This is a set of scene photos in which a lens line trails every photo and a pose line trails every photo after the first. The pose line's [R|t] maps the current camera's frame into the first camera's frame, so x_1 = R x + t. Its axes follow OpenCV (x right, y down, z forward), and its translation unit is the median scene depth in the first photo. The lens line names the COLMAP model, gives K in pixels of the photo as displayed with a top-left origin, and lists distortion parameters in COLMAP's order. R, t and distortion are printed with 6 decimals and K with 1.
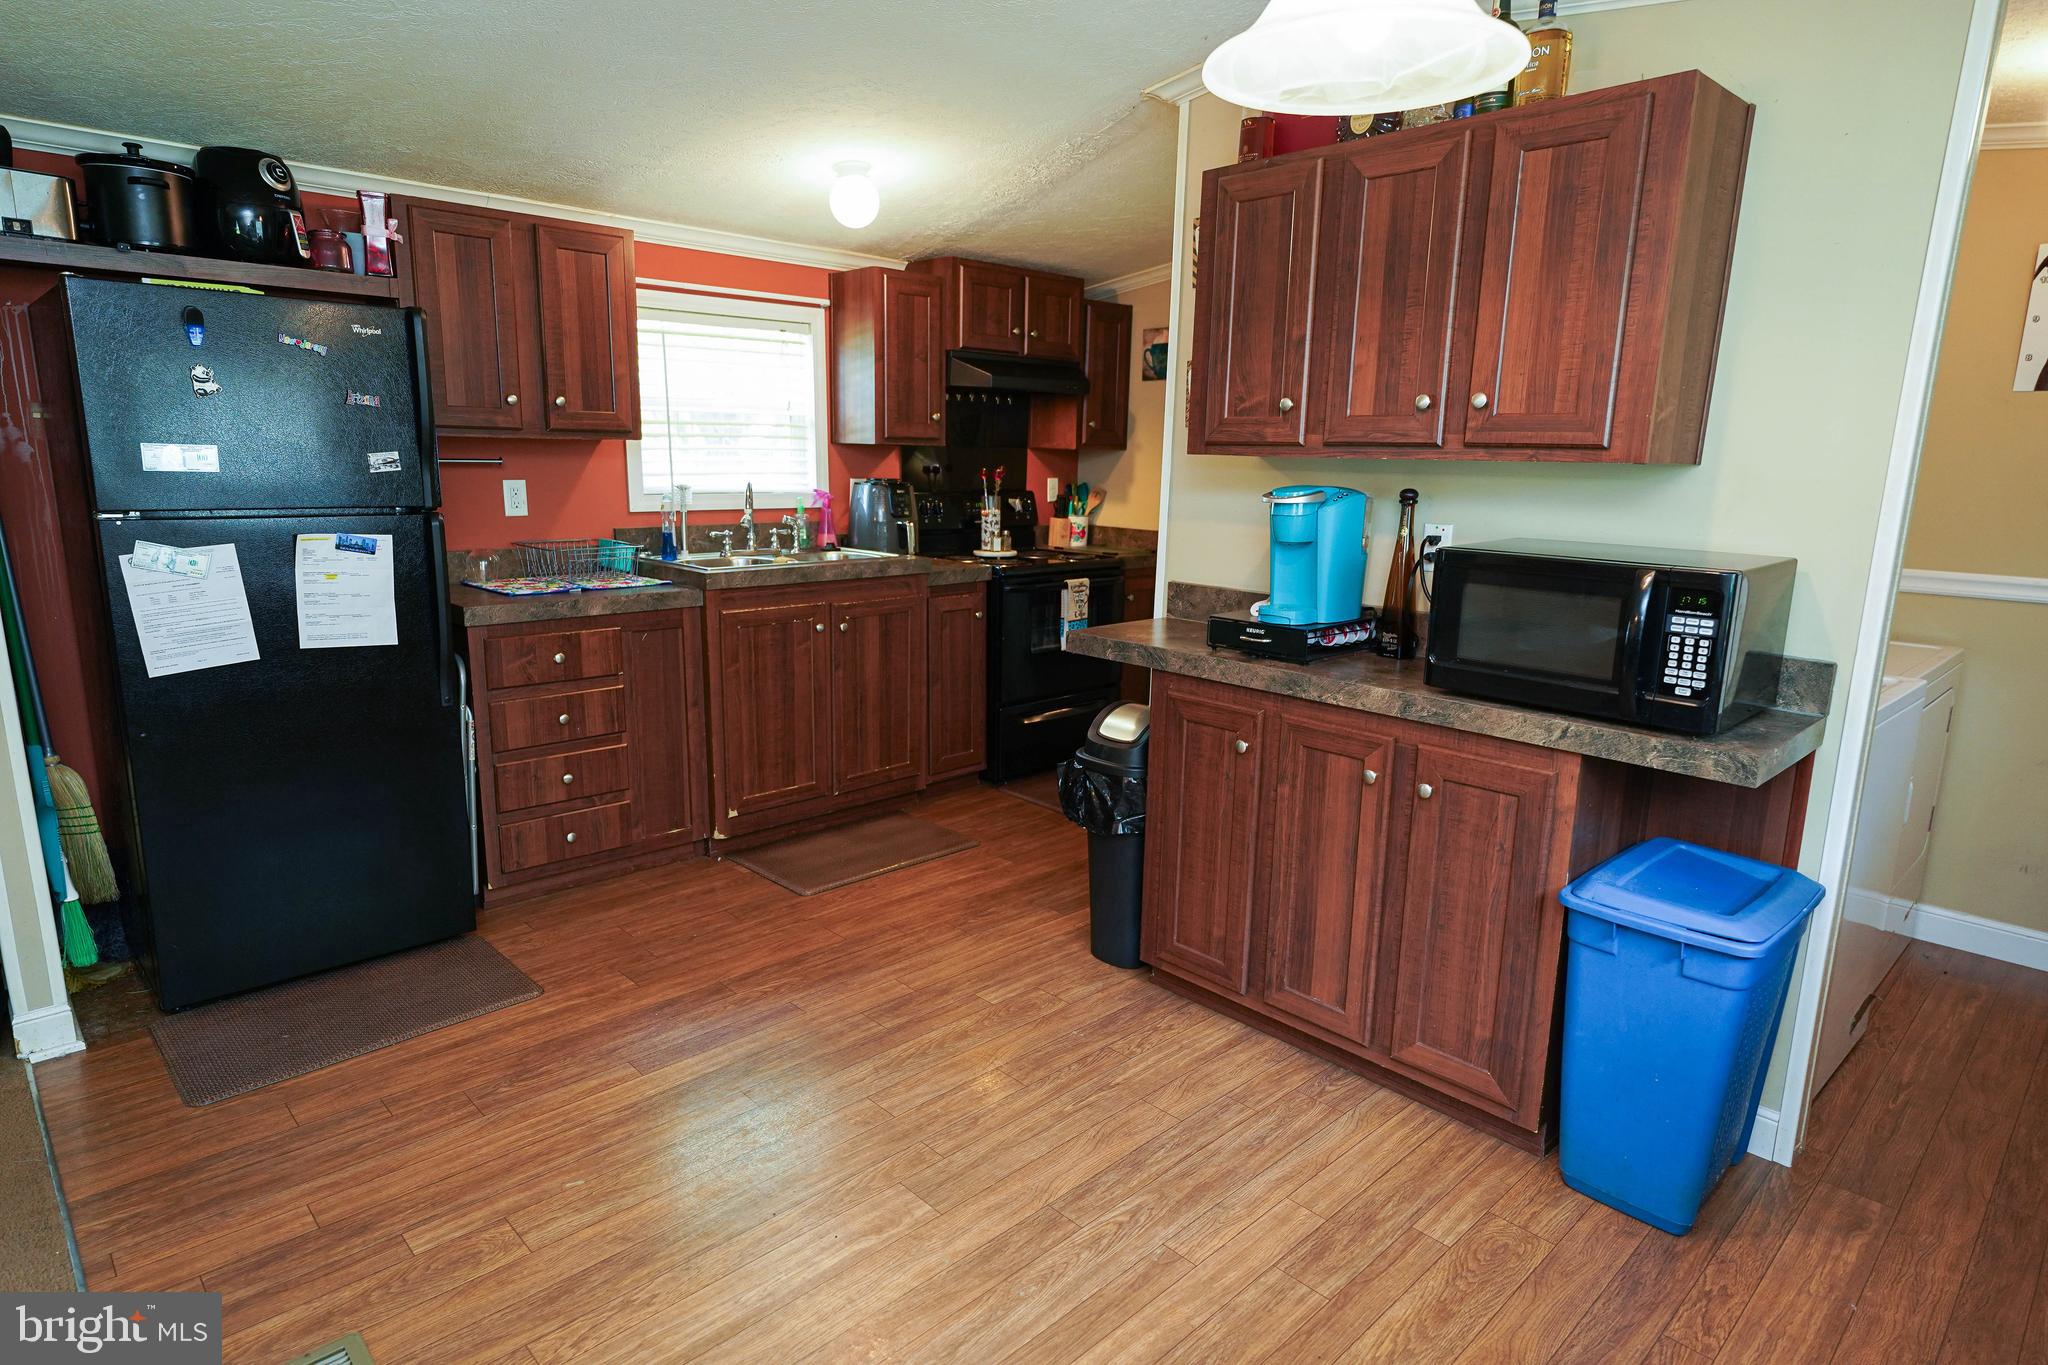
lens RADIAL K [[1145.9, 0, 1019.8], [0, 1145.9, 682.1], [0, 0, 1]] dist [0.007603, 0.000039]
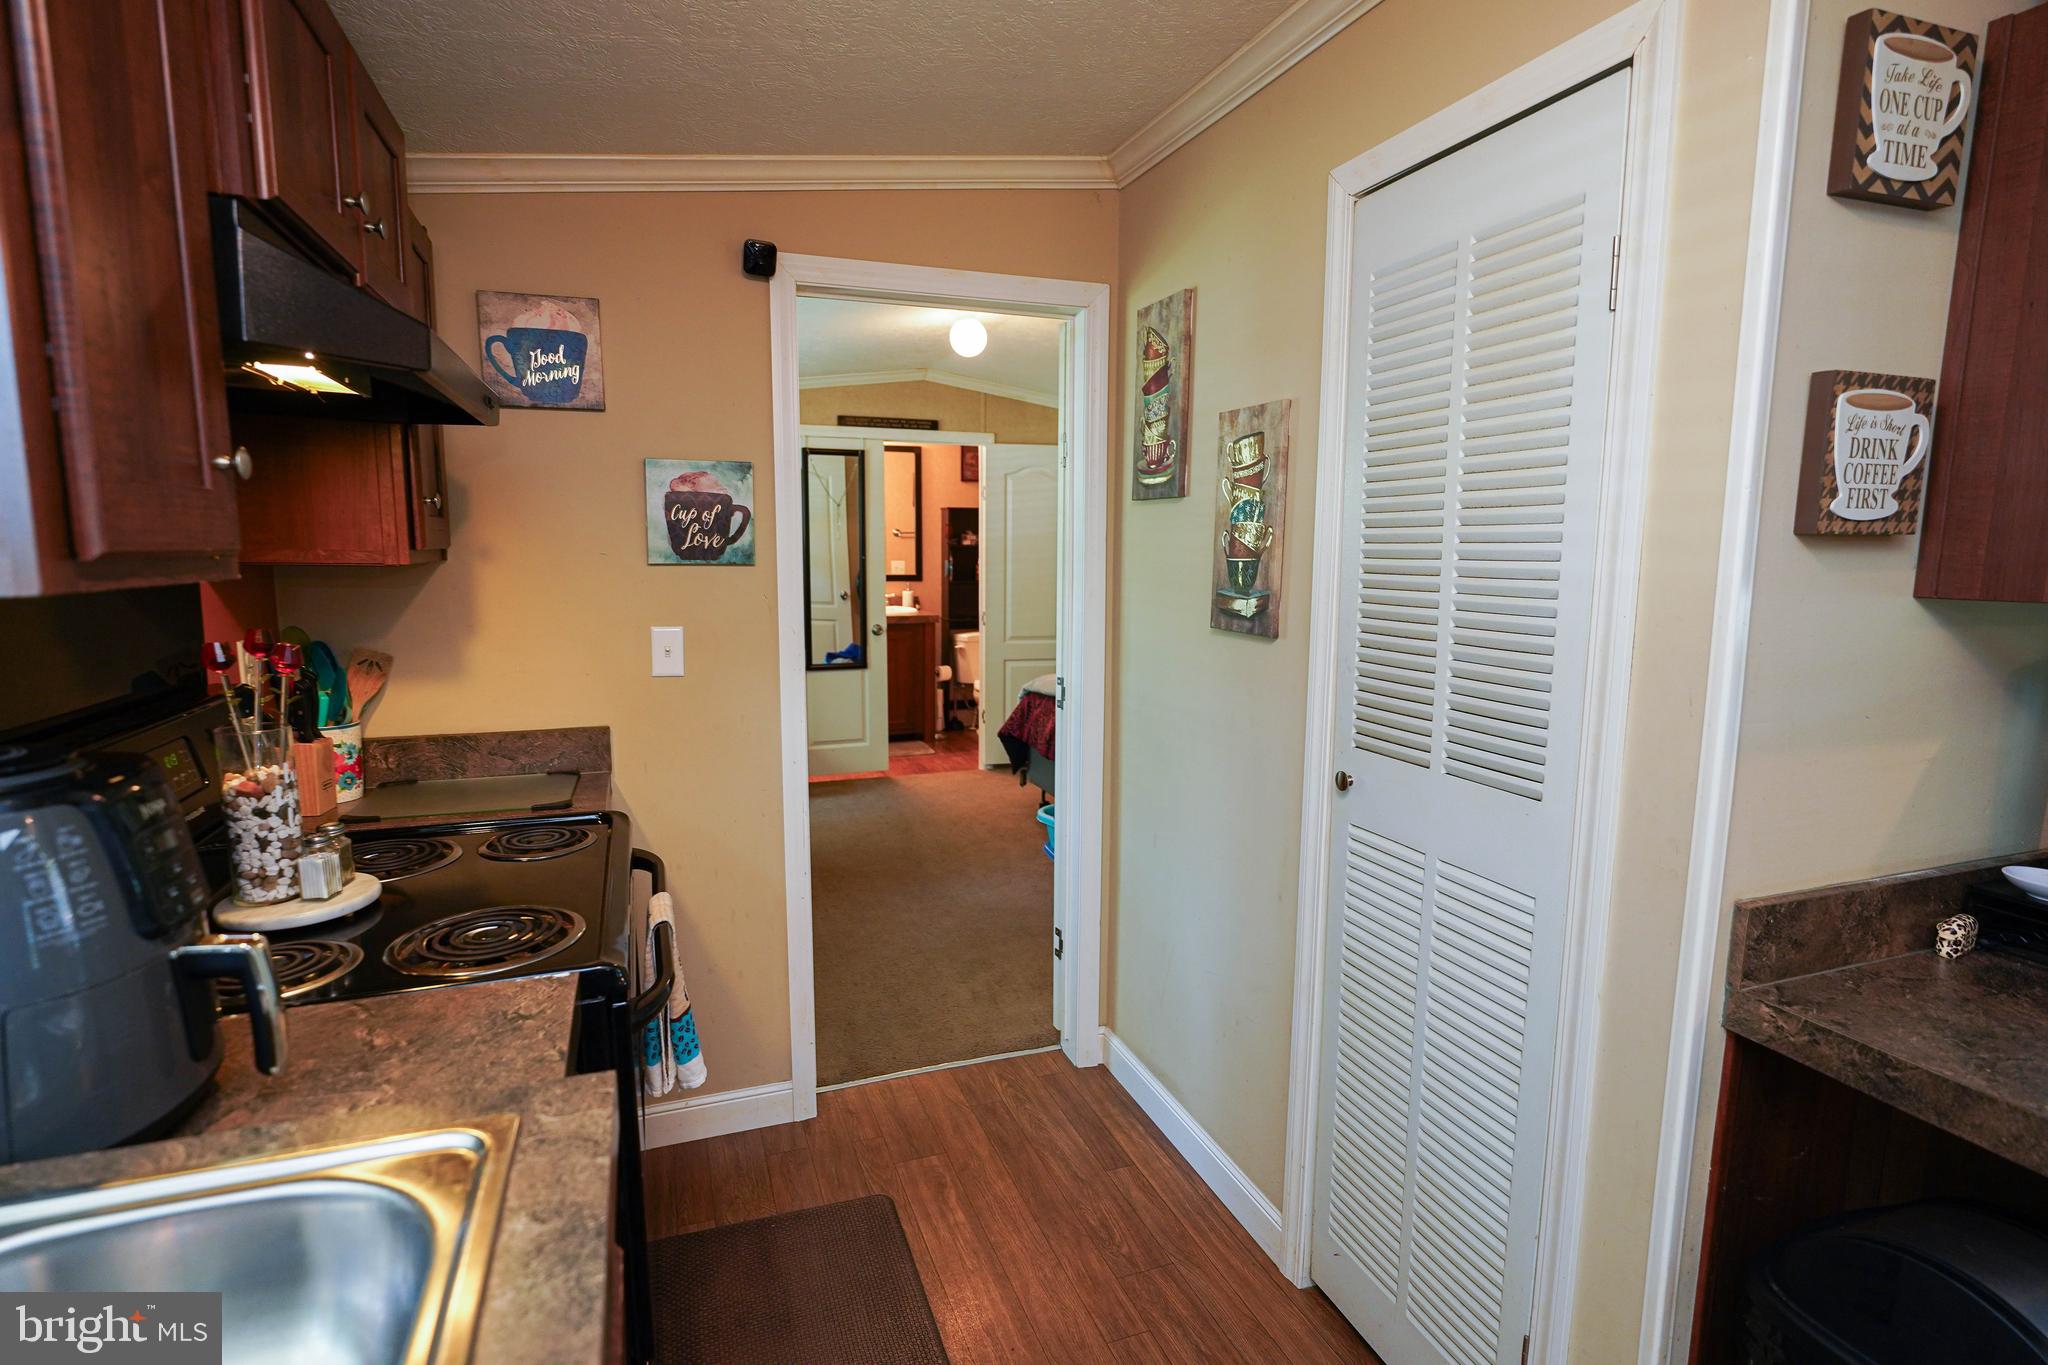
lens RADIAL K [[1004.6, 0, 1026.6], [0, 1004.6, 687.0], [0, 0, 1]] dist [-0.008184, -0.001056]
pose [[0.395751, -0.144606, 0.906901, -0.226352], [0.181913, 0.980301, 0.076927, -0.188005], [-0.900160, 0.134533, 0.414261, 0.844462]]
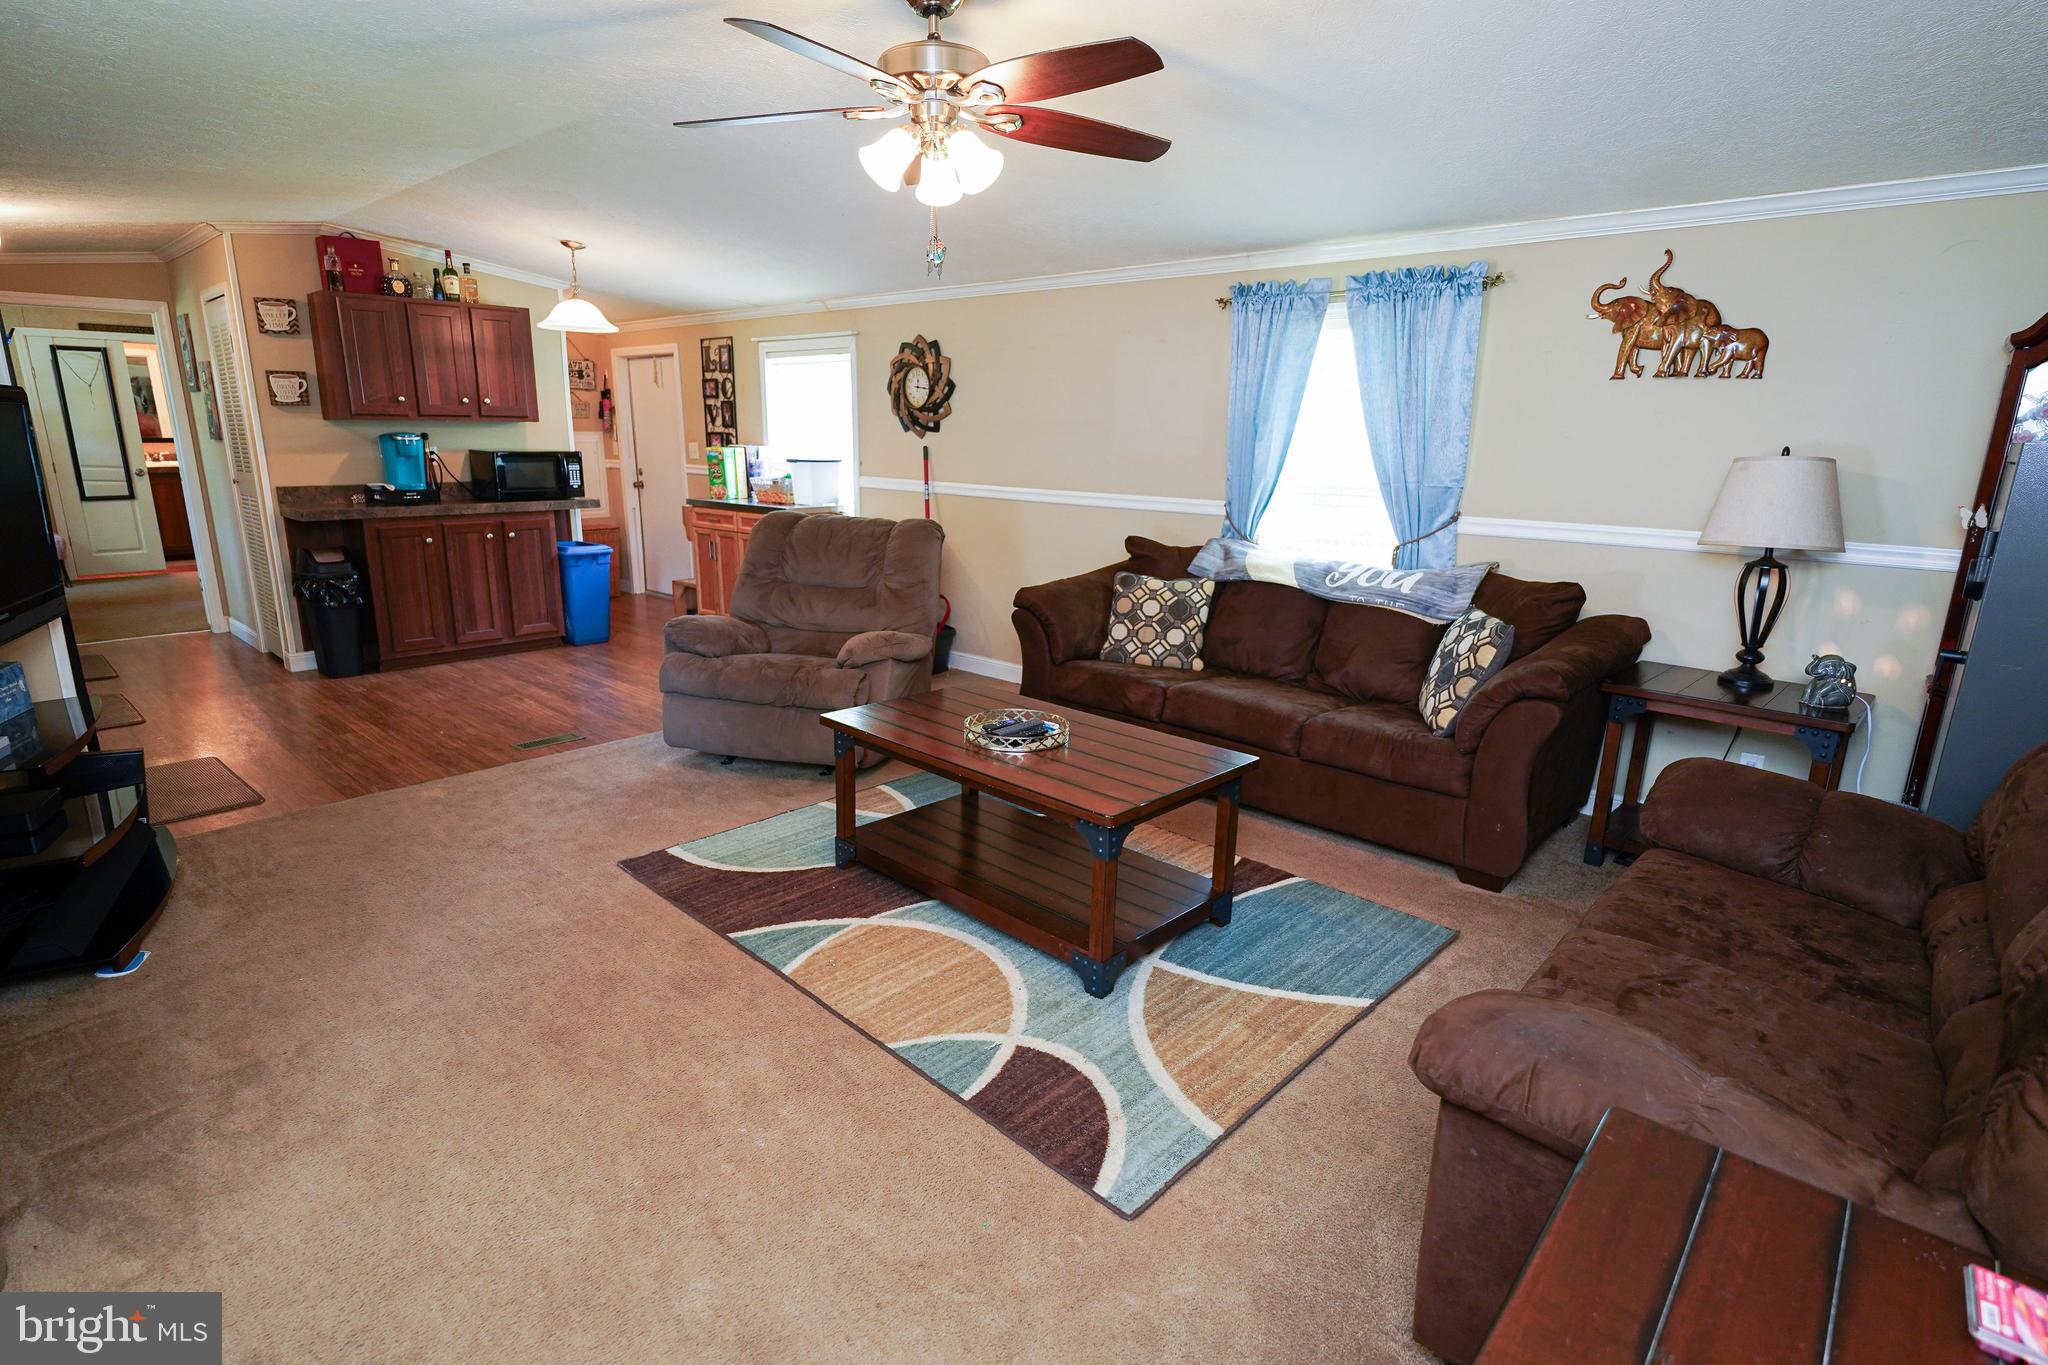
lens RADIAL K [[1022.6, 0, 1008.5], [0, 1022.6, 680.0], [0, 0, 1]] dist [-0.007223, -0.000258]
pose [[-0.057088, -0.257085, 0.964701, -1.291862], [0.185119, 0.946795, 0.263268, -0.004184], [-0.981057, 0.193614, -0.006460, -0.088731]]
